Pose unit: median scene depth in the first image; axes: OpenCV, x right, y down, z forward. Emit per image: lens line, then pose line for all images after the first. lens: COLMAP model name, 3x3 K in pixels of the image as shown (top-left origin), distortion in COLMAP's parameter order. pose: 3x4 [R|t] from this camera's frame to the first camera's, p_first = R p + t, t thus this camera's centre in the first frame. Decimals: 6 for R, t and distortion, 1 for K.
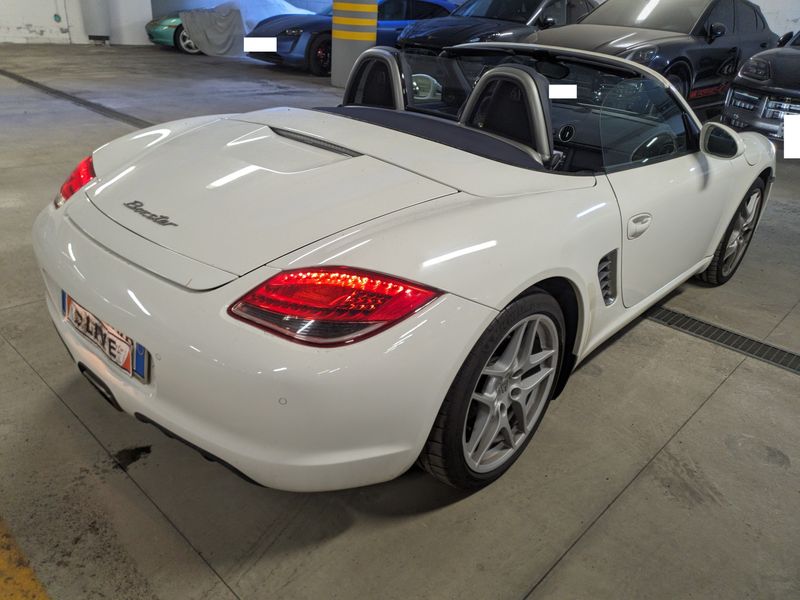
lens RADIAL K [[614.2, 0, 399.5], [0, 614.2, 301.7], [0, 0, 1]] dist [0.000250, -0.008494]
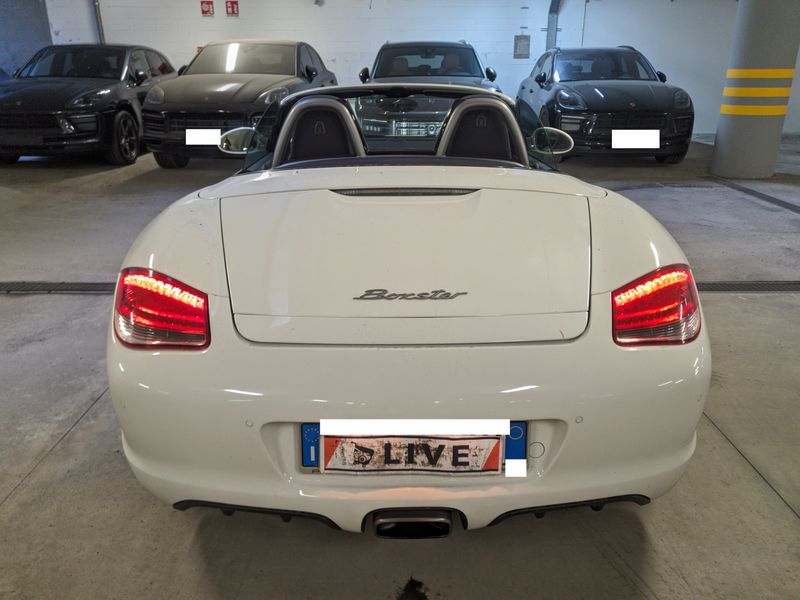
lens RADIAL K [[614.2, 0, 393.1], [0, 614.2, 302.9], [0, 0, 1]] dist [0.000250, -0.008494]
pose [[0.727832, -0.296896, 0.618153, -0.923618], [0.339464, 0.939213, 0.051403, -0.180463], [-0.595839, 0.172428, 0.784375, 0.347030]]
